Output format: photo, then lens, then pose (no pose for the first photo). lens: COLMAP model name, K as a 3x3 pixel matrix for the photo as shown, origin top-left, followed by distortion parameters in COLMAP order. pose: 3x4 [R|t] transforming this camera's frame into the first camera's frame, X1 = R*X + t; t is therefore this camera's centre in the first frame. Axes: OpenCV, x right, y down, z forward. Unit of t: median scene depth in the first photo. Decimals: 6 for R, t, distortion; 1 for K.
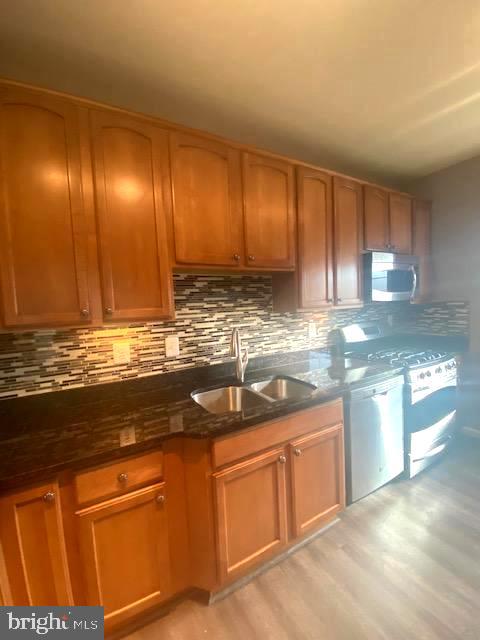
lens RADIAL K [[256.8, 0, 239.2], [0, 256.8, 317.7], [0, 0, 1]] dist [0.006136, -0.011582]
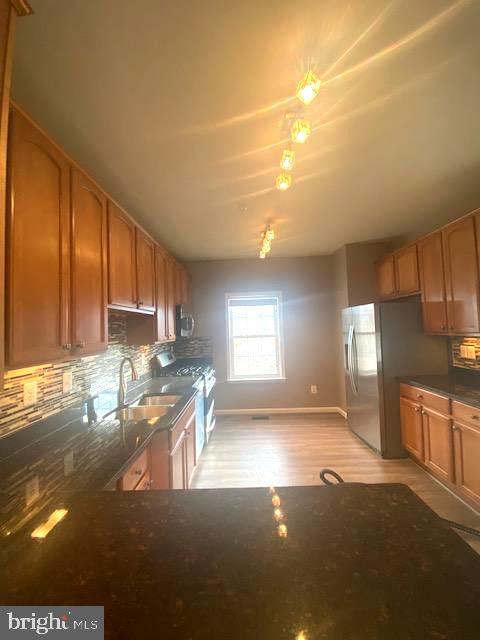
lens RADIAL K [[256.8, 0, 239.9], [0, 256.8, 322.2], [0, 0, 1]] dist [0.006136, -0.011582]
pose [[0.505743, 0.047133, 0.861395, -0.795687], [0.061378, 0.994010, -0.090425, 0.013481], [-0.860498, 0.098602, 0.499821, -0.097623]]
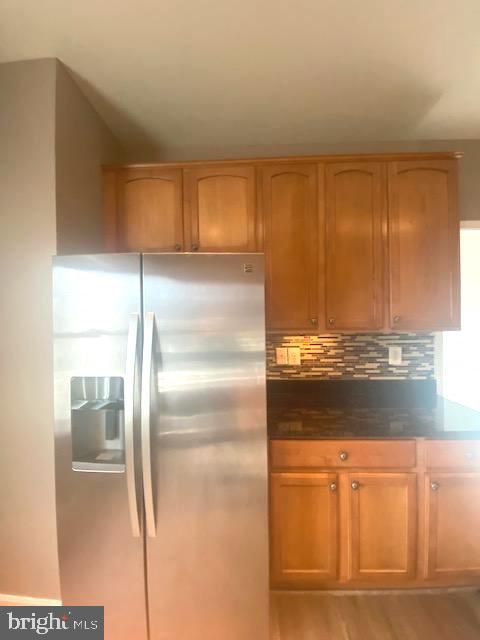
lens RADIAL K [[256.8, 0, 240.7], [0, 256.8, 314.4], [0, 0, 1]] dist [0.006136, -0.011582]
pose [[-0.847481, 0.048674, 0.528589, 0.798414], [0.078937, 0.996271, 0.034819, -0.094926], [-0.524924, 0.071233, -0.848163, 0.528958]]
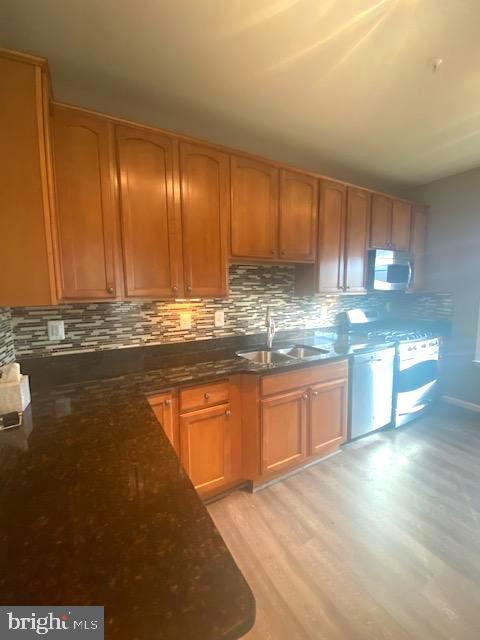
lens RADIAL K [[256.8, 0, 237.5], [0, 256.8, 319.5], [0, 0, 1]] dist [0.006136, -0.011582]
pose [[0.999523, 0.030884, 0.000034, -0.169887], [-0.030847, 0.998283, 0.049789, 0.047974], [0.001504, -0.049767, 0.998760, -0.308080]]
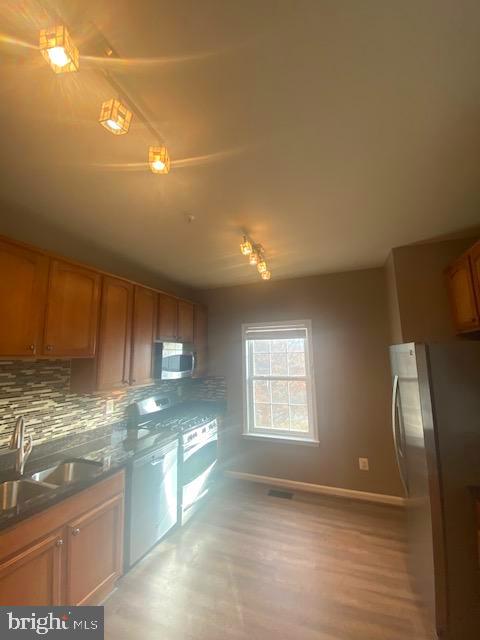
lens RADIAL K [[256.8, 0, 237.8], [0, 256.8, 318.8], [0, 0, 1]] dist [0.006136, -0.011582]
pose [[0.781711, 0.121487, 0.611693, -0.009415], [0.017938, 0.976056, -0.216777, -0.098742], [-0.623383, 0.180429, 0.760815, -0.348242]]
